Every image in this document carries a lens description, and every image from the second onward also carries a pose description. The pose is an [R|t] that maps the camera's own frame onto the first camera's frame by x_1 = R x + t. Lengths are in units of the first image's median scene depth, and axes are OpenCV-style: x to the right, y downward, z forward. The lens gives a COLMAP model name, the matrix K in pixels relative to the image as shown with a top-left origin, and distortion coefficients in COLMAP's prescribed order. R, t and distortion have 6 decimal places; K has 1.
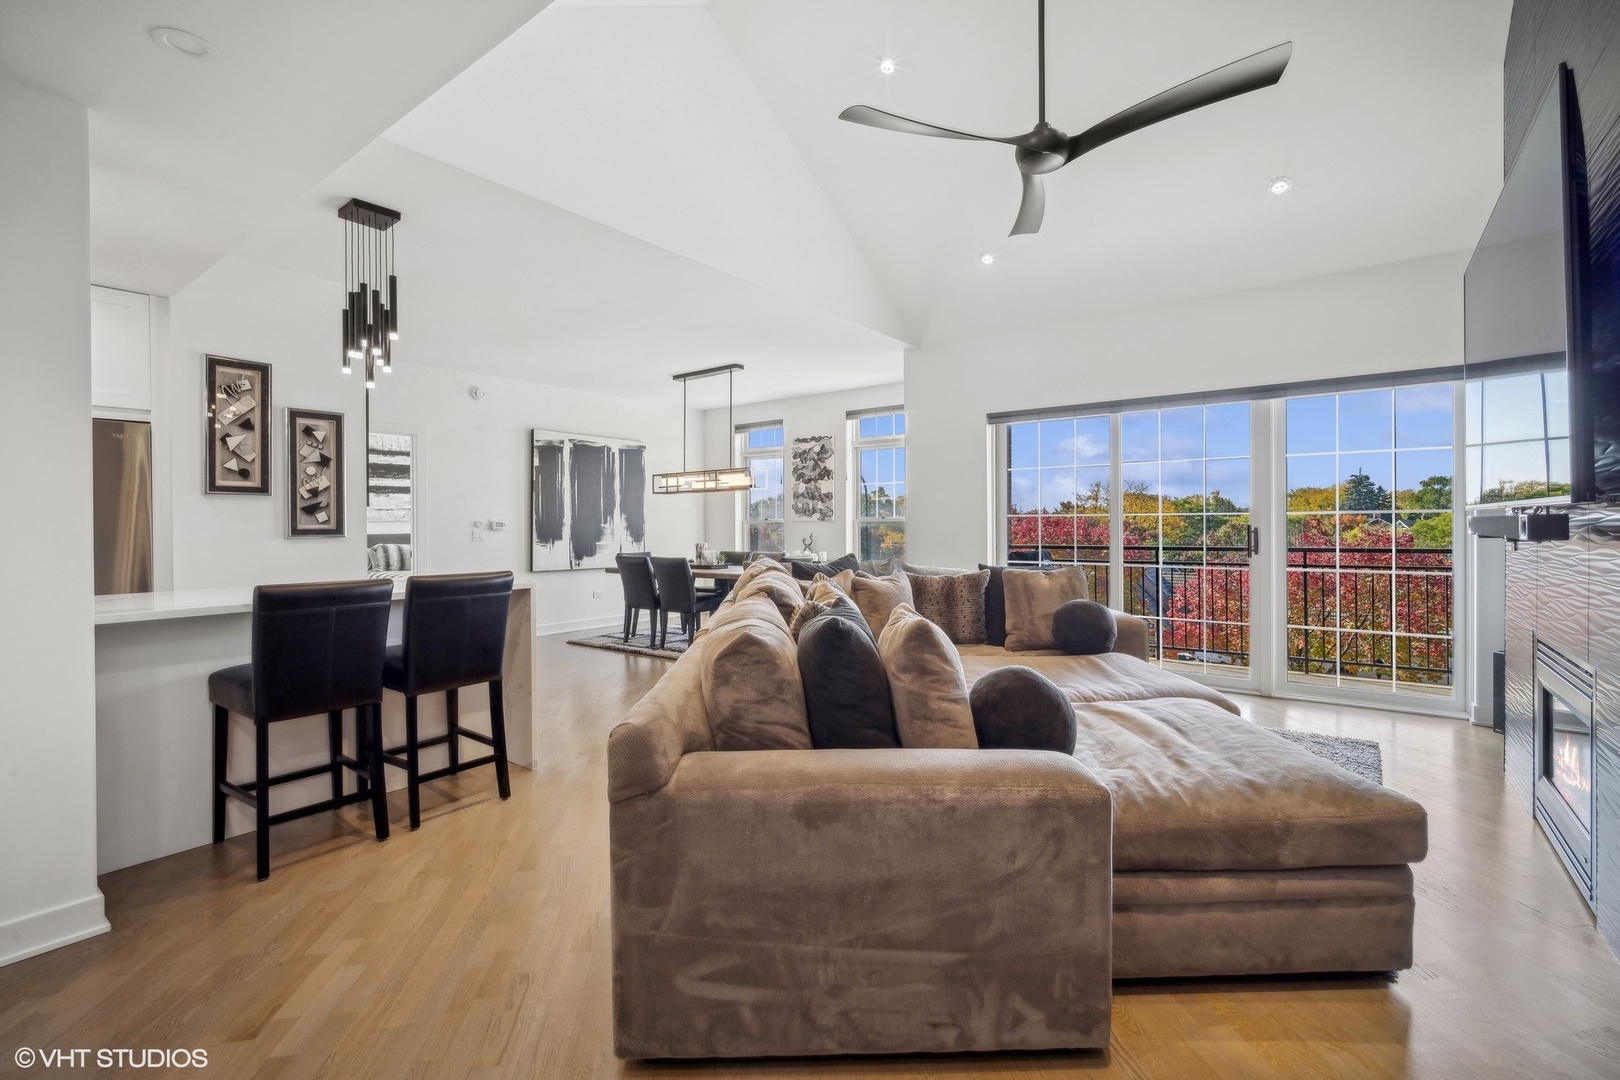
lens RADIAL K [[714.2, 0, 815.8], [0, 714.2, 528.3], [0, 0, 1]] dist [-0.013688, 0.005011]
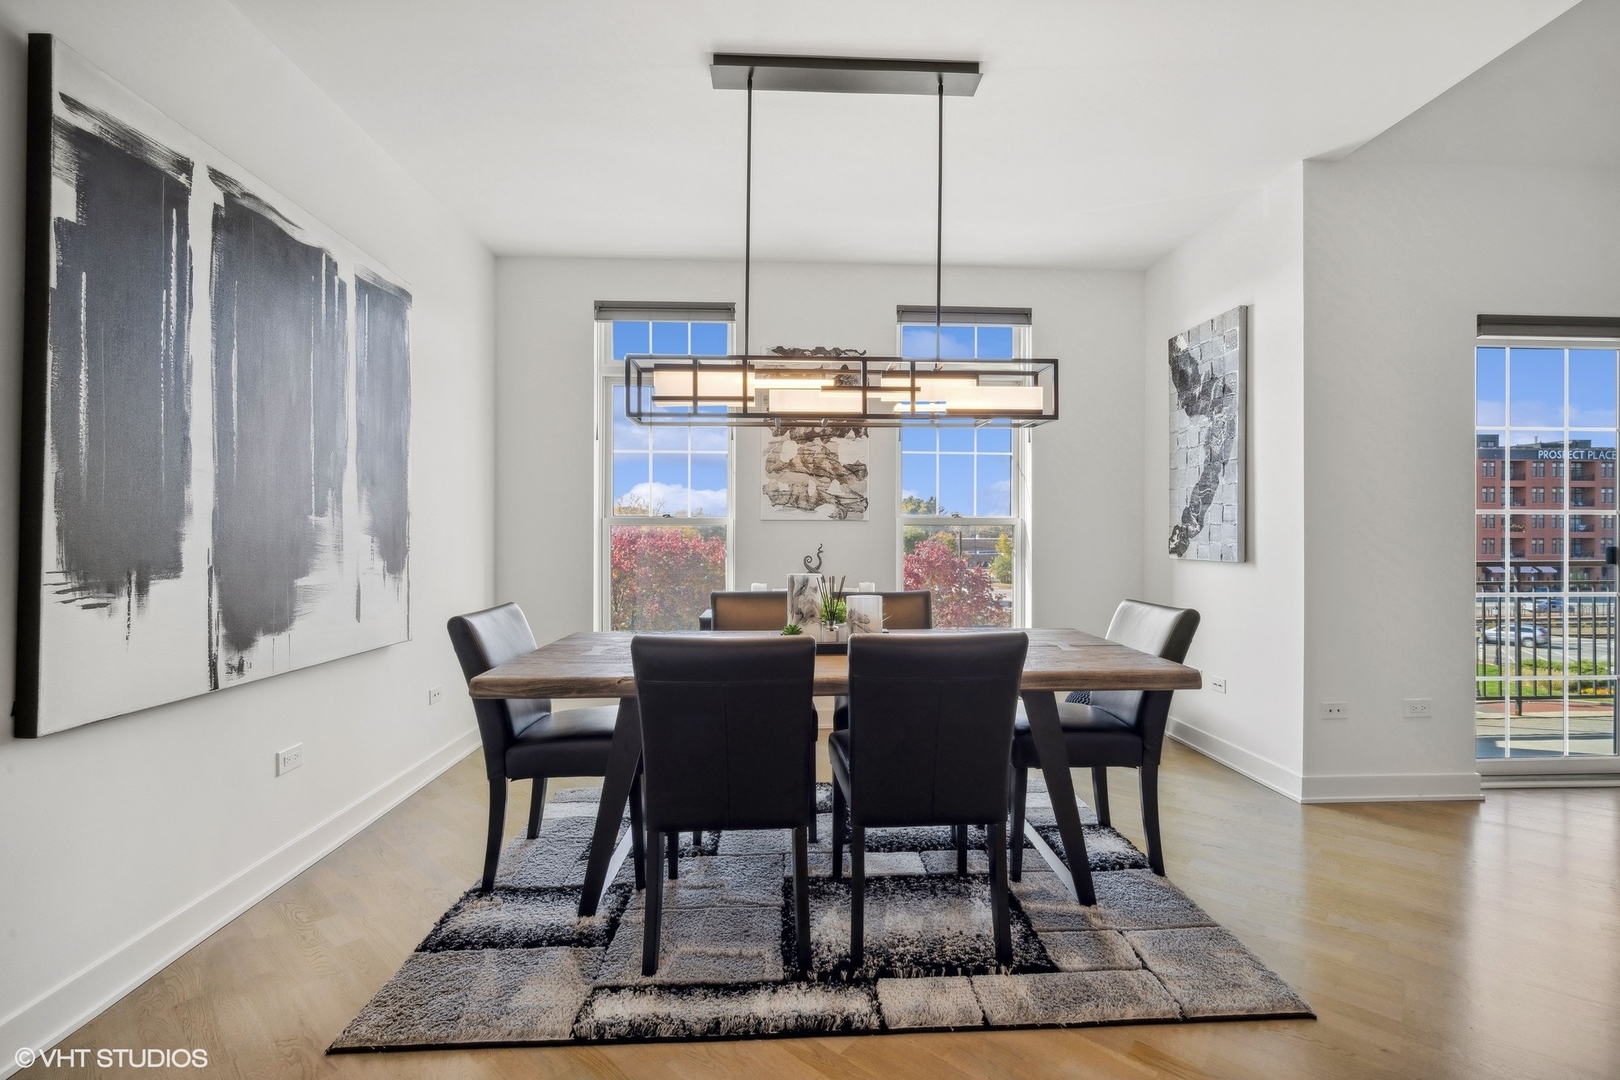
lens RADIAL K [[714.2, 0, 819.8], [0, 714.2, 539.0], [0, 0, 1]] dist [-0.013688, 0.005011]
pose [[0.766510, 0.002506, 0.642227, -0.392725], [-0.001536, 0.999997, -0.002069, 0.004525], [-0.642230, 0.000599, 0.766511, 0.775950]]
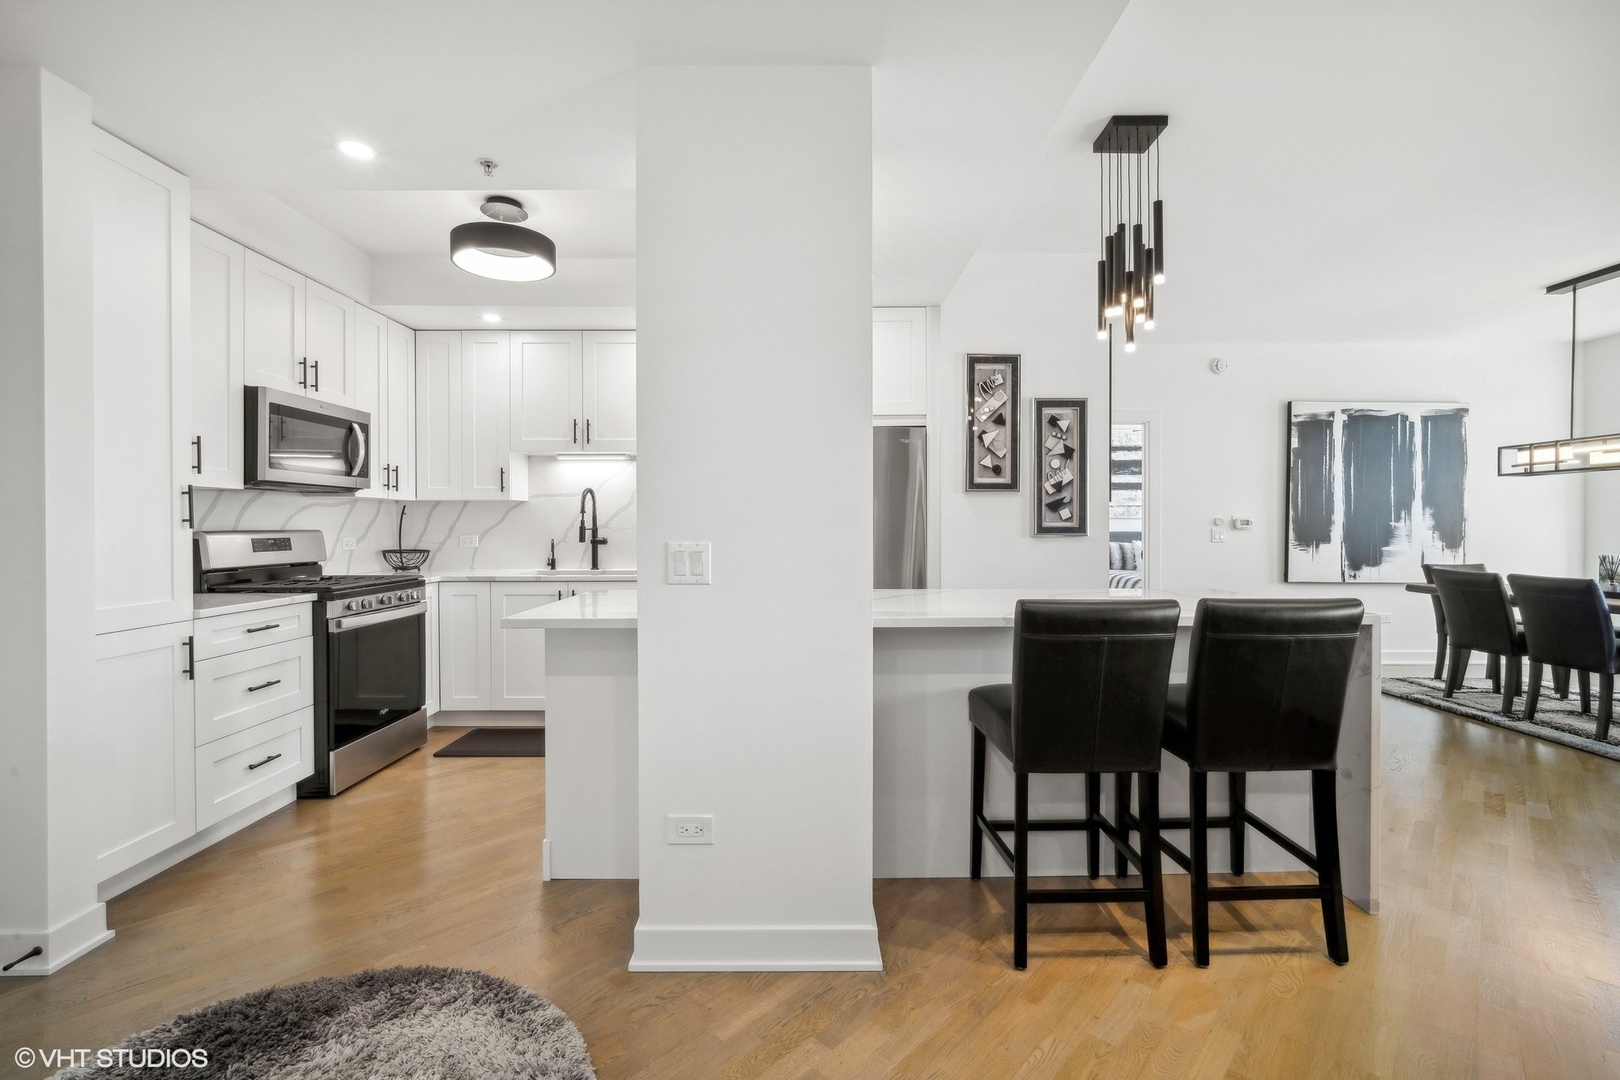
lens RADIAL K [[714.2, 0, 812.2], [0, 714.2, 527.8], [0, 0, 1]] dist [-0.013688, 0.005011]
pose [[0.606872, 0.008928, -0.794749, -0.102020], [-0.007135, 0.999958, 0.005785, -0.000547], [0.794767, 0.002159, 0.606910, 0.114747]]
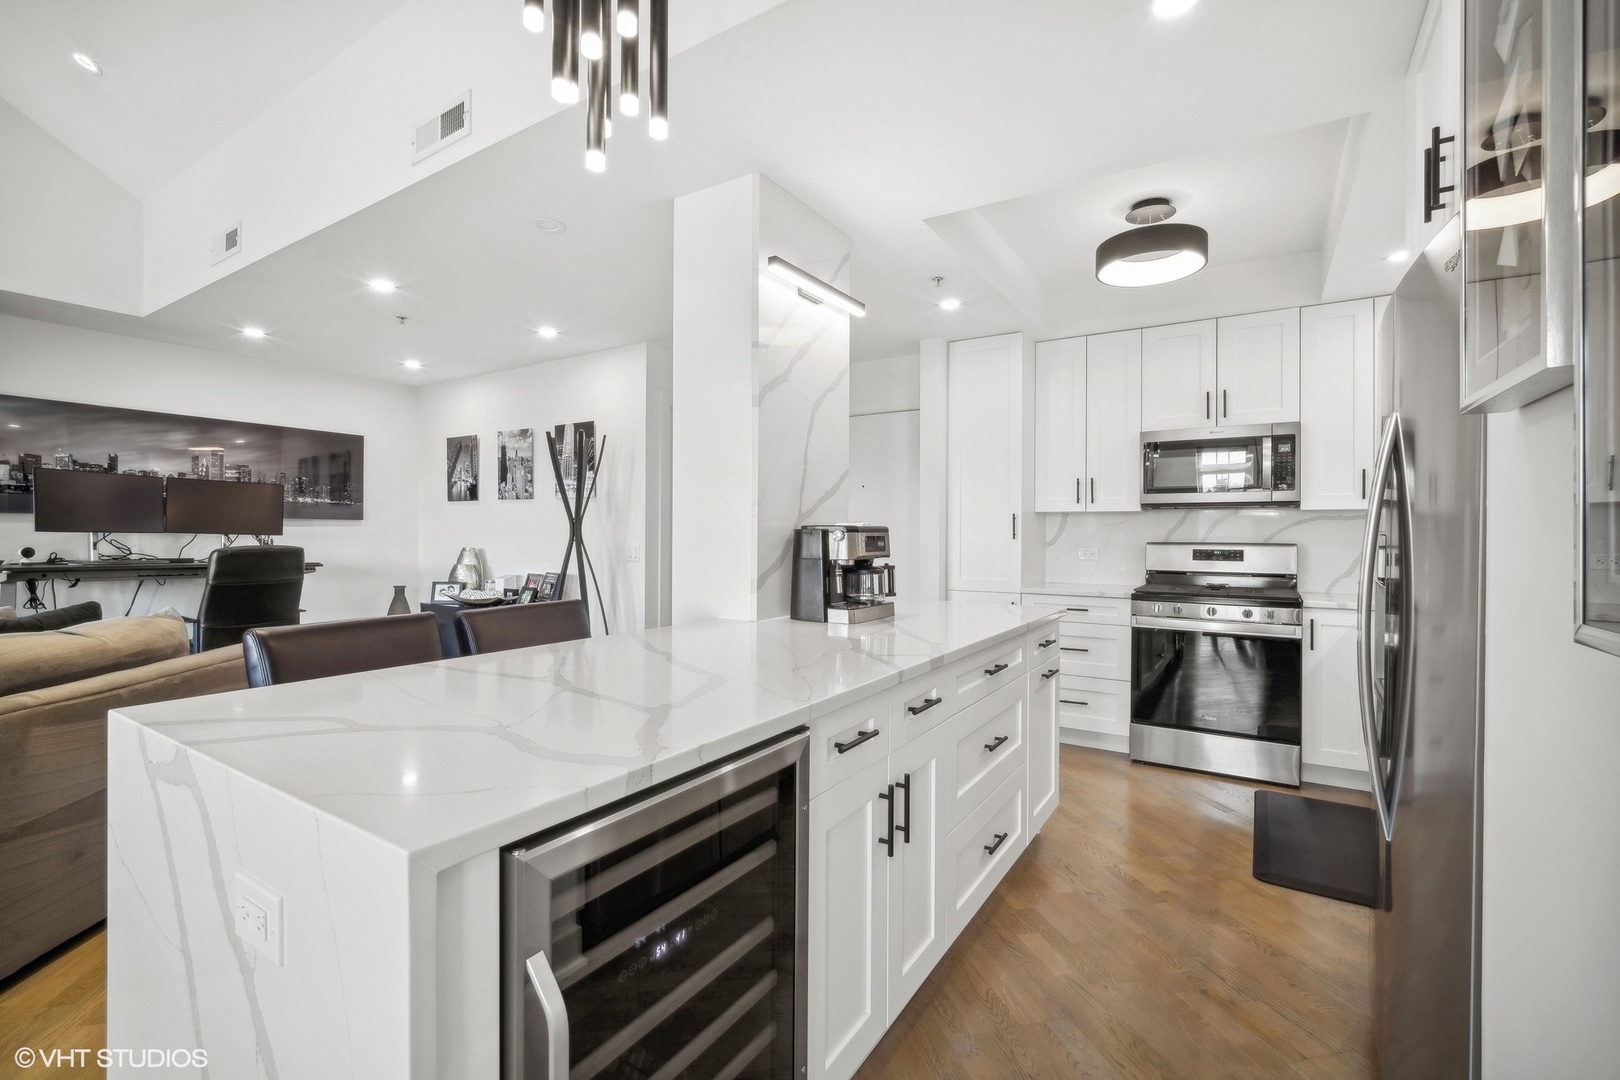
lens RADIAL K [[714.2, 0, 802.8], [0, 714.2, 535.2], [0, 0, 1]] dist [-0.013688, 0.005011]
pose [[-0.997334, 0.000913, -0.072961, -0.350183], [0.000206, 0.999953, 0.009704, -0.005369], [0.072966, 0.009663, -0.997288, 0.680569]]
